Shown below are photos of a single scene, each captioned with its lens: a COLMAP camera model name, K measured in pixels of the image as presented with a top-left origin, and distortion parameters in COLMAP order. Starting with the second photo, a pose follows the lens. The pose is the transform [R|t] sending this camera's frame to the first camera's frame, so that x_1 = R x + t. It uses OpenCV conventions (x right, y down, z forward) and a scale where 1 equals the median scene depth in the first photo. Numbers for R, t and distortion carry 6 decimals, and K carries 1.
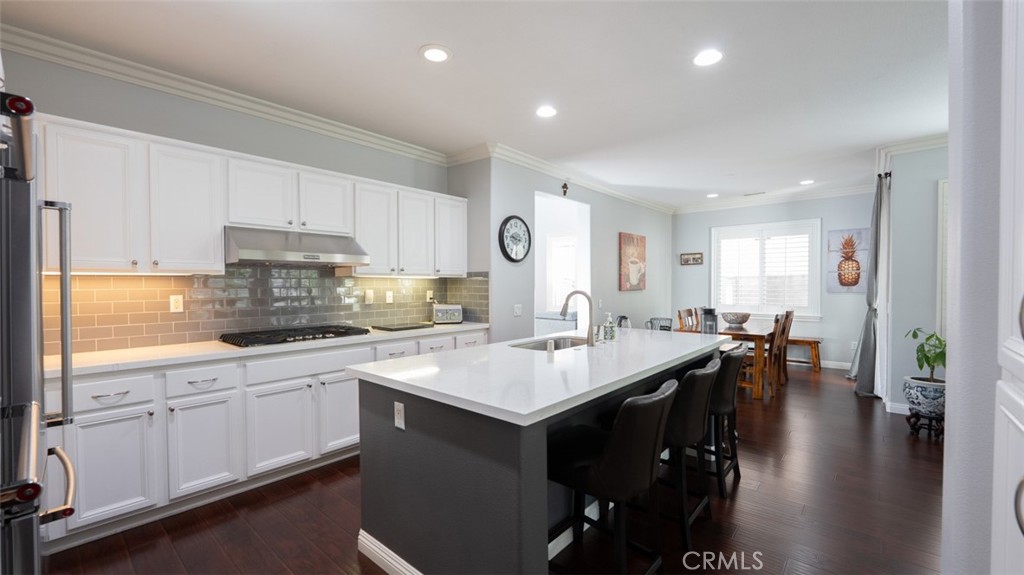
lens RADIAL K [[418.3, 0, 507.2], [0, 418.3, 292.5], [0, 0, 1]] dist [-0.014295, -0.000110]
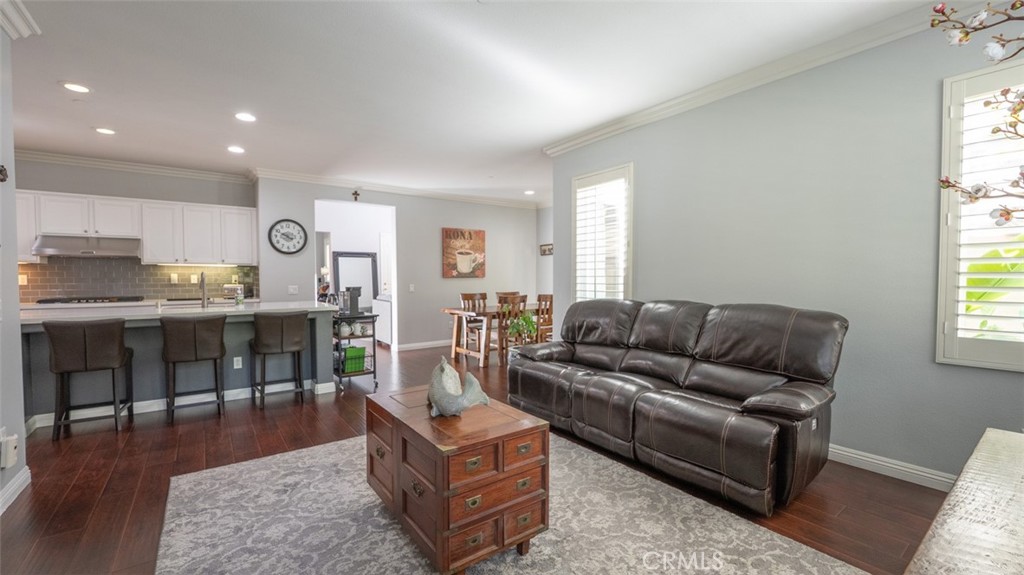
lens RADIAL K [[418.3, 0, 507.2], [0, 418.3, 292.5], [0, 0, 1]] dist [-0.014295, -0.000110]
pose [[0.976391, 0.011939, -0.215682, 1.059461], [-0.007840, 0.999772, 0.019849, 0.019628], [0.215869, -0.017689, 0.976262, -0.164228]]
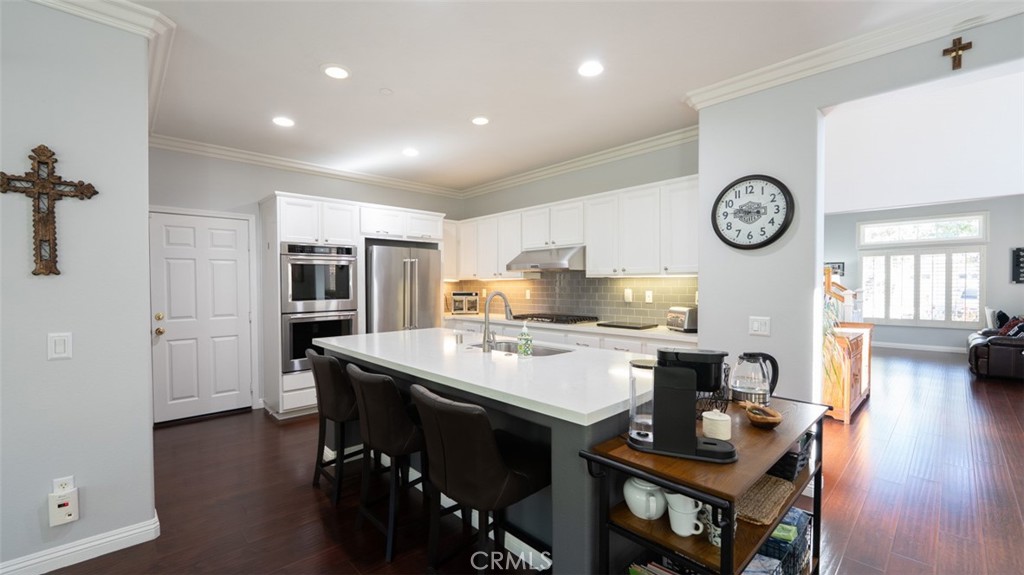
lens RADIAL K [[418.3, 0, 507.2], [0, 418.3, 292.5], [0, 0, 1]] dist [-0.014295, -0.000110]
pose [[-0.103110, 0.024807, -0.994361, 0.729807], [-0.012506, 0.999578, 0.026234, -0.020427], [0.994591, 0.015140, -0.102757, 0.746709]]
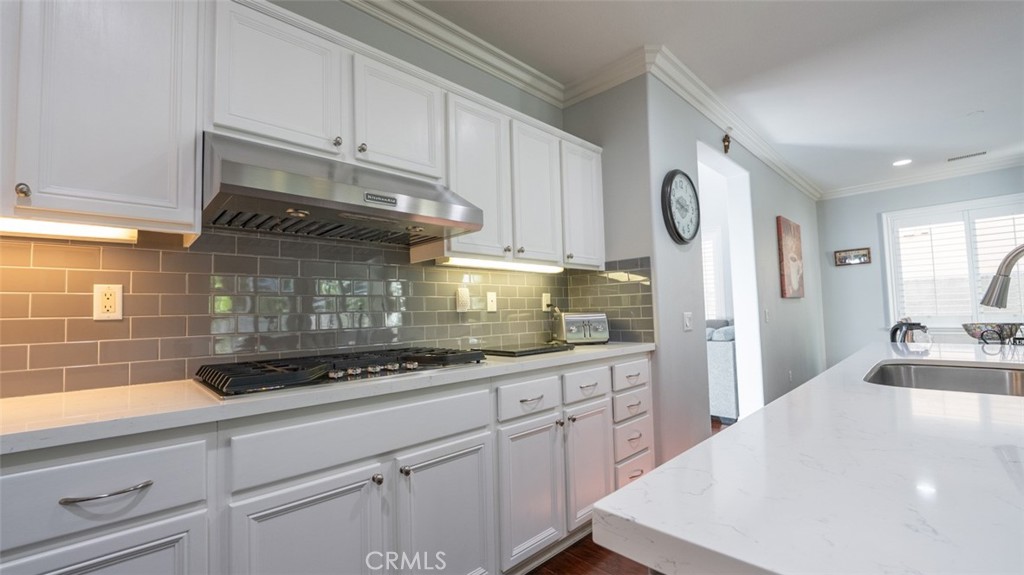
lens RADIAL K [[424.0, 0, 507.0], [0, 424.0, 292.6], [0, 0, 1]] dist [-0.016076, -0.000174]
pose [[0.995979, -0.028406, -0.084959, -0.202700], [0.022371, 0.997214, -0.071155, 0.041283], [0.086743, 0.068969, 0.993841, 0.380782]]
